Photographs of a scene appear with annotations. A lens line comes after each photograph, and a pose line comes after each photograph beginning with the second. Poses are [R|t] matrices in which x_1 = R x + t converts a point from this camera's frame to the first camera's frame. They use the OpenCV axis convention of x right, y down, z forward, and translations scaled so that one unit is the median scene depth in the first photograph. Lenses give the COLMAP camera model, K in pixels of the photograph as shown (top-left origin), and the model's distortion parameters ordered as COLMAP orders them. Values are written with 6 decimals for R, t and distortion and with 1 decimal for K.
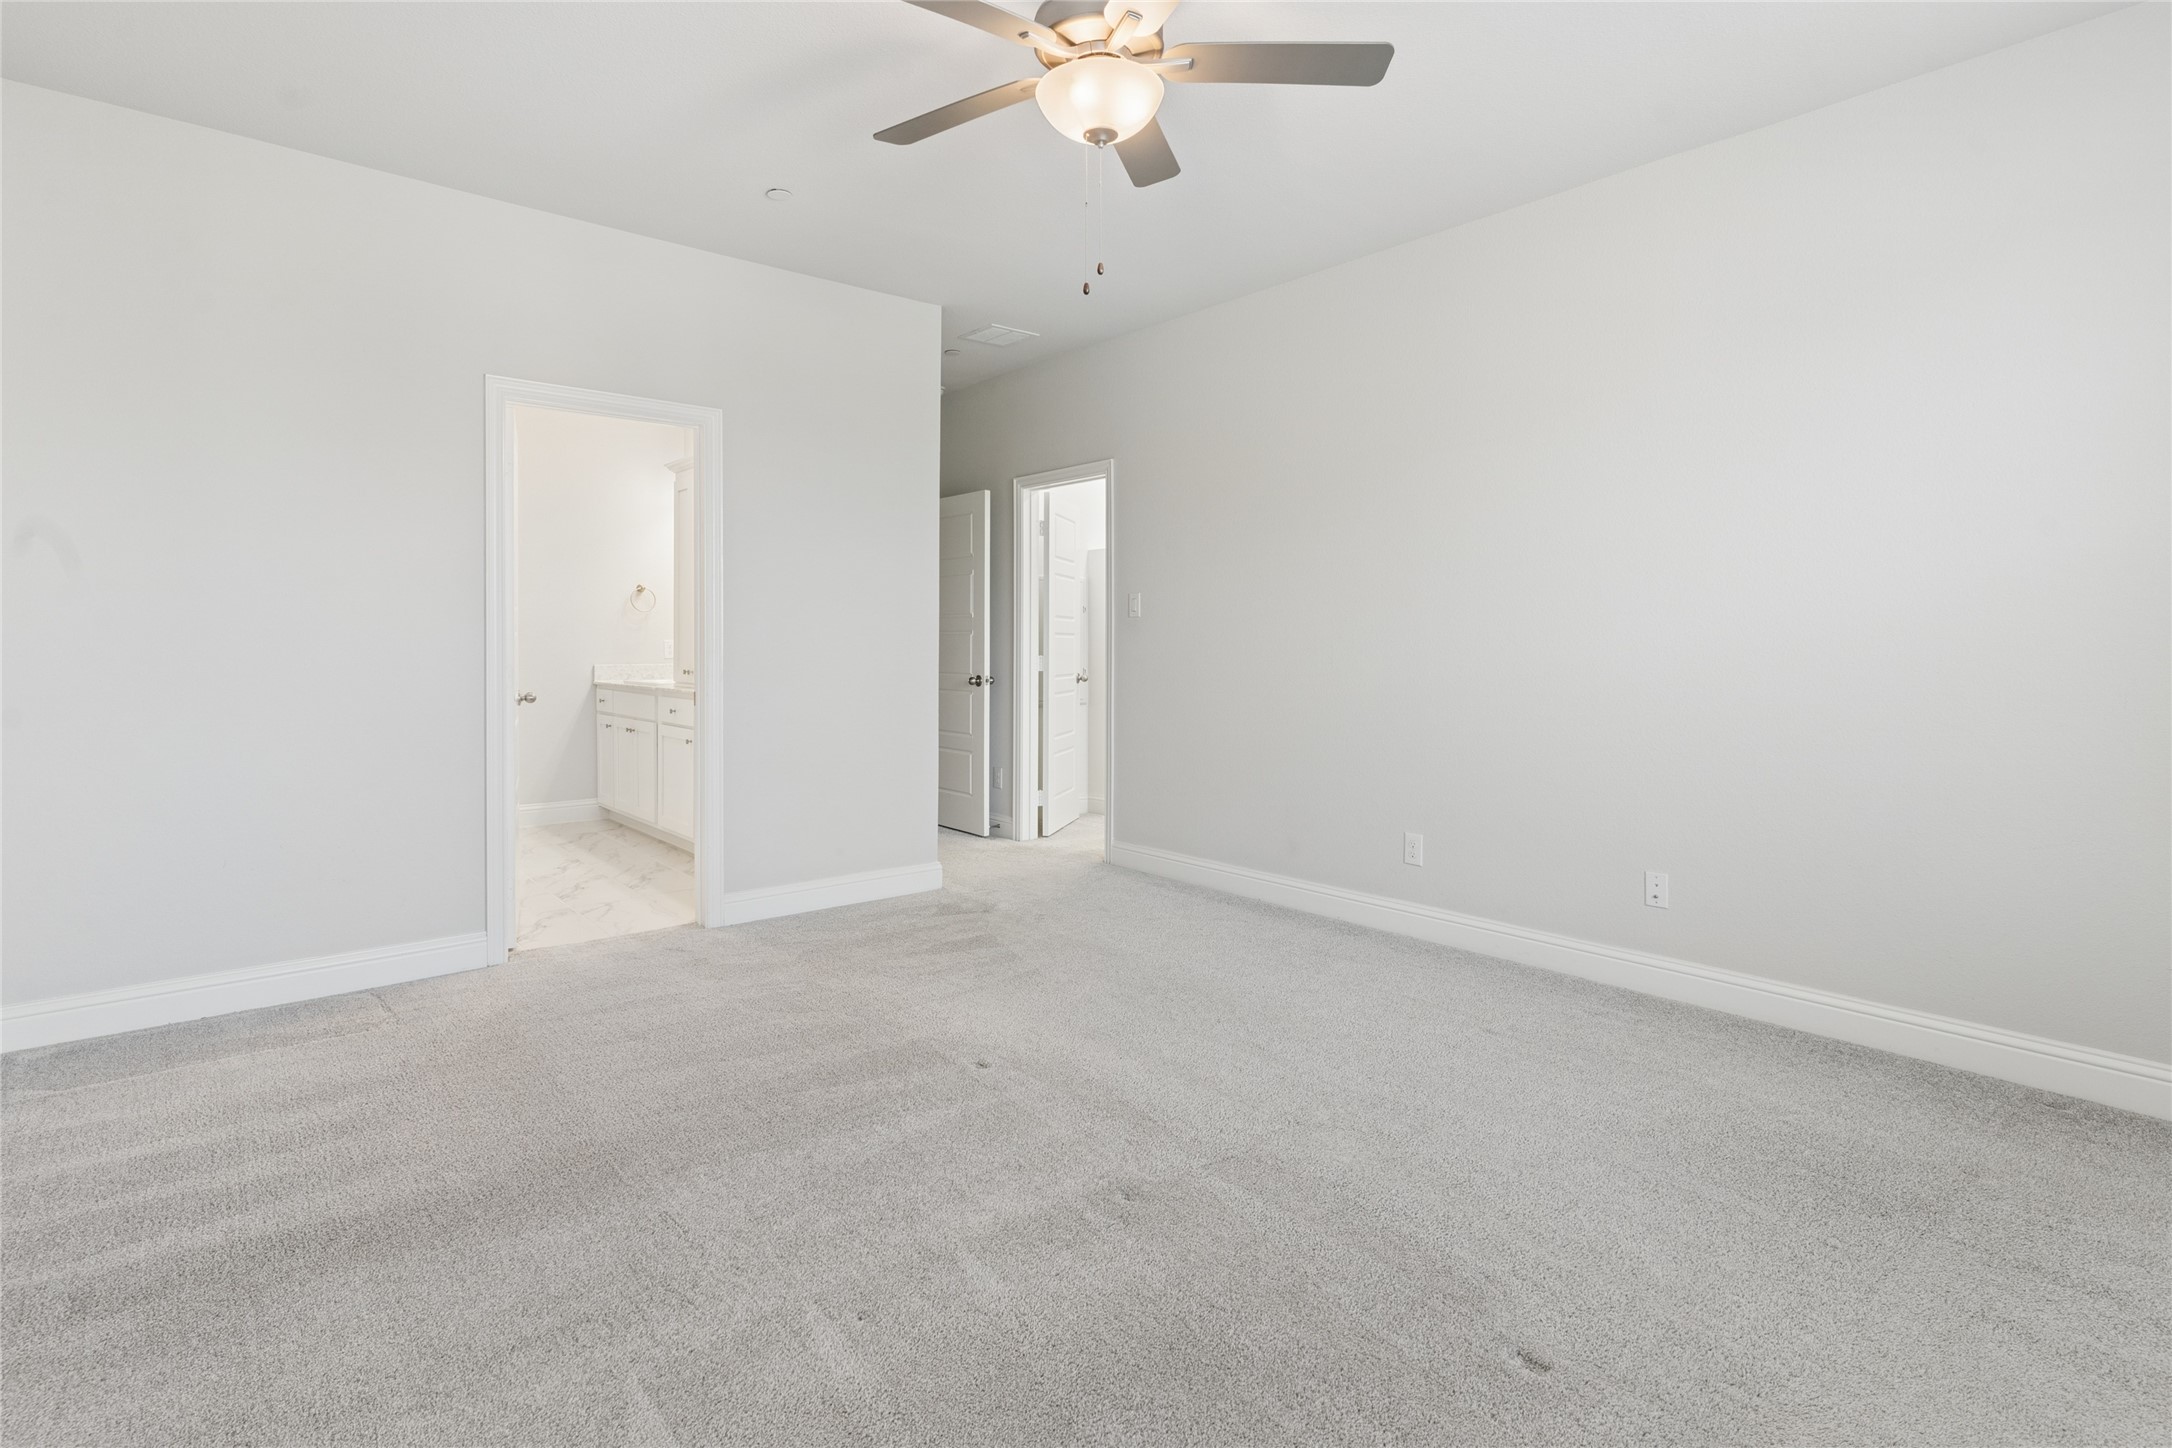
lens RADIAL K [[1039.8, 0, 1086.0], [0, 1039.8, 724.0], [0, 0, 1]] dist [-0.003930, -0.000301]
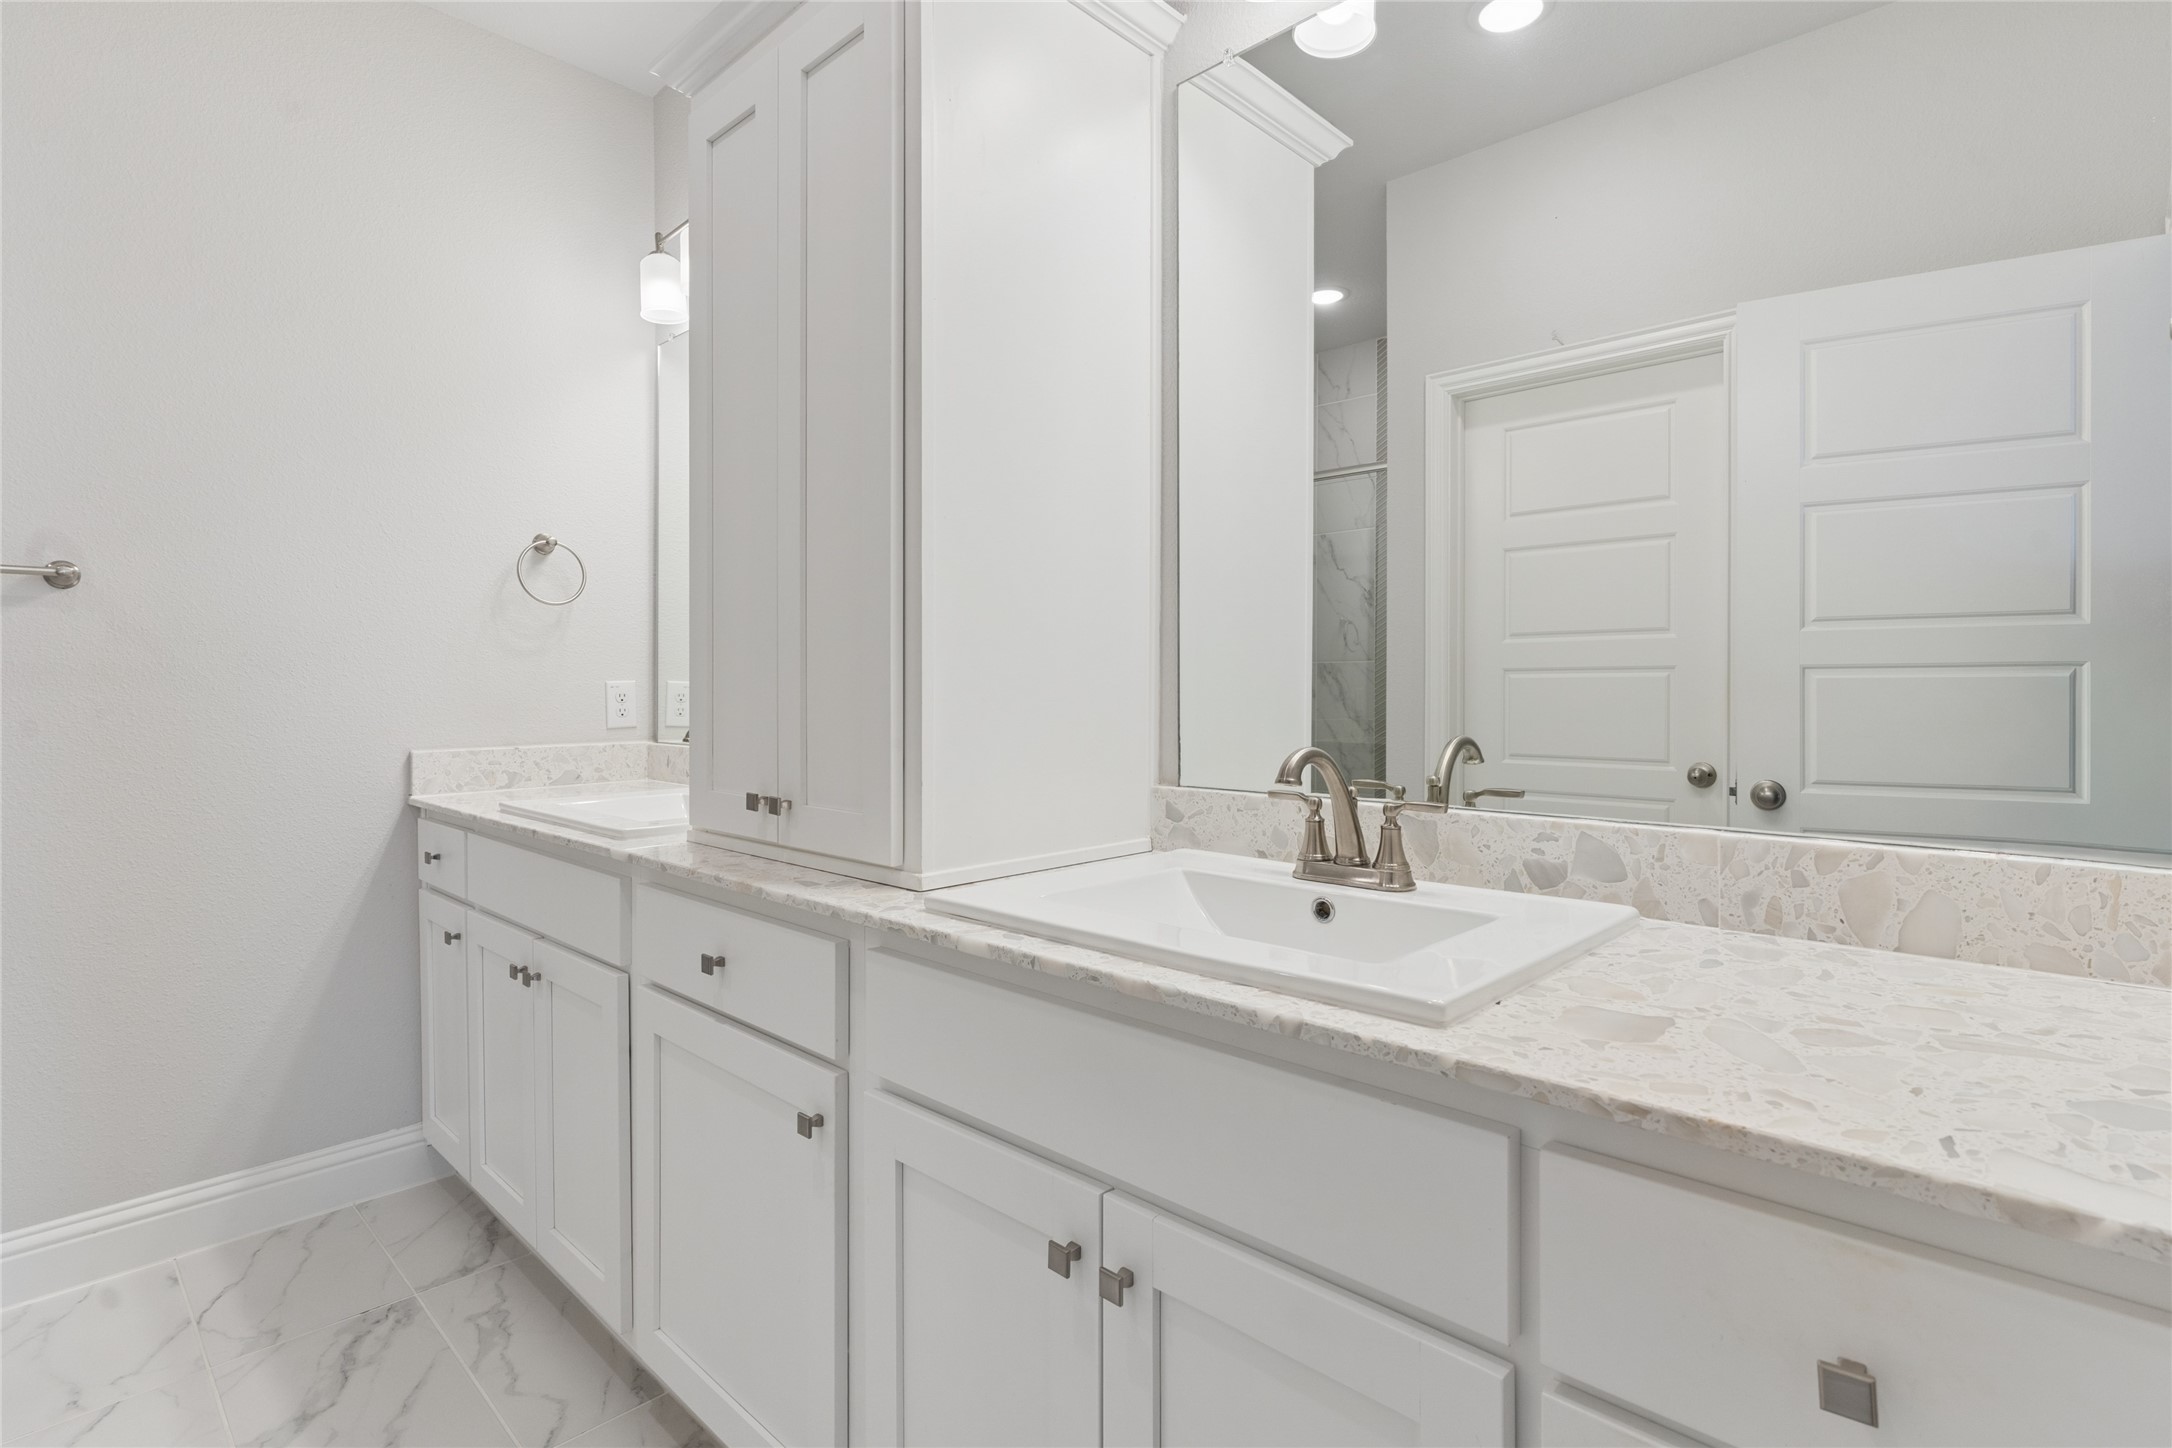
lens RADIAL K [[1039.8, 0, 1086.0], [0, 1039.8, 724.0], [0, 0, 1]] dist [-0.003930, -0.000301]
pose [[0.993247, -0.009106, 0.115663, -0.289058], [0.010138, 0.999914, -0.008339, -0.063269], [-0.115578, 0.009455, 0.993253, 0.630322]]
